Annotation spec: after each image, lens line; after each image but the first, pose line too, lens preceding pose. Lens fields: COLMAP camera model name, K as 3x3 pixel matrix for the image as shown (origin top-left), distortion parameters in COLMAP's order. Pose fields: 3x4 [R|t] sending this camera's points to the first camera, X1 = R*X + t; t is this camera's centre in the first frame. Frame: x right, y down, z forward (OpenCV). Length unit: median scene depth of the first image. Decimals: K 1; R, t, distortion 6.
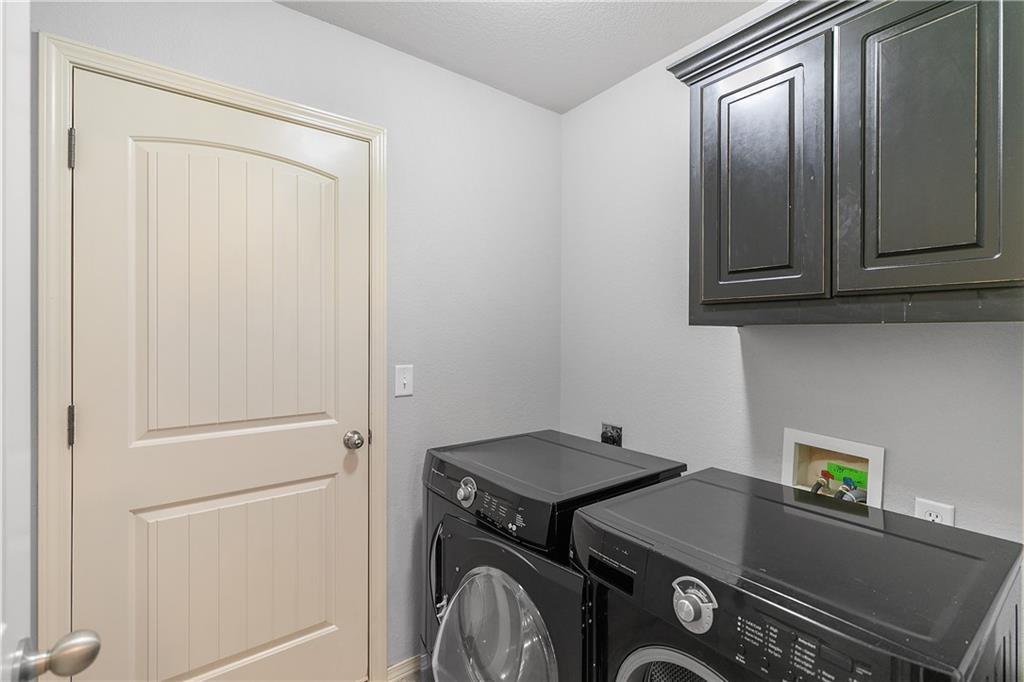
lens RADIAL K [[462.1, 0, 509.3], [0, 462.1, 334.2], [0, 0, 1]] dist [0.003483, 0.000115]
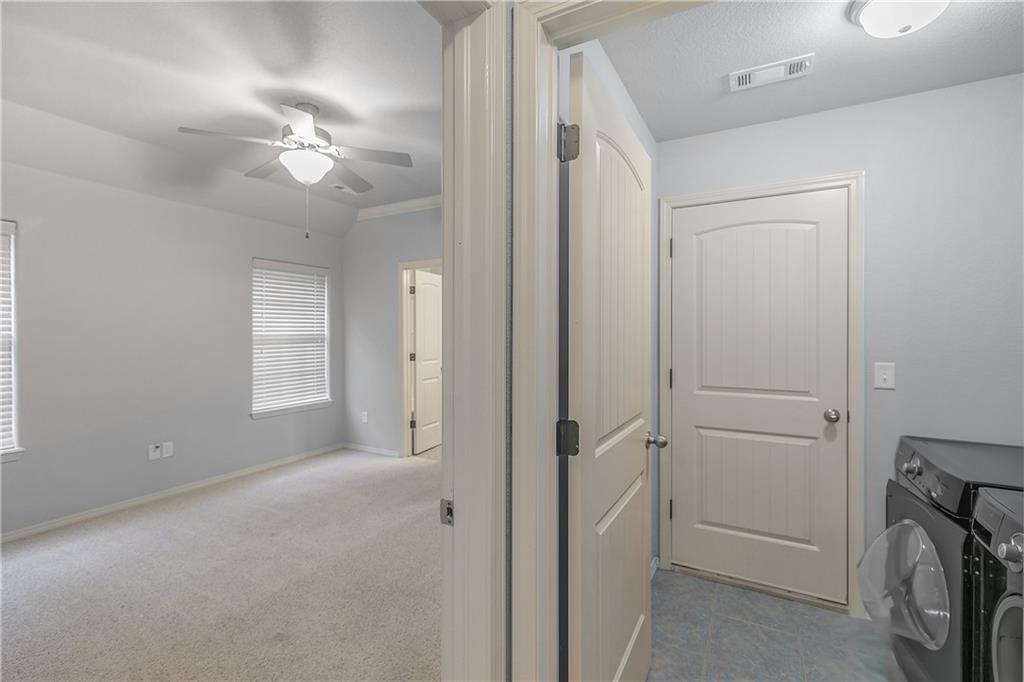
lens RADIAL K [[451.0, 0, 509.0], [0, 451.0, 329.9], [0, 0, 1]] dist [-0.000006, 0.000638]
pose [[0.412536, -0.002026, -0.910939, 0.477802], [-0.002834, 0.999990, -0.003508, -0.012343], [0.910937, 0.004028, 0.412526, -0.400158]]
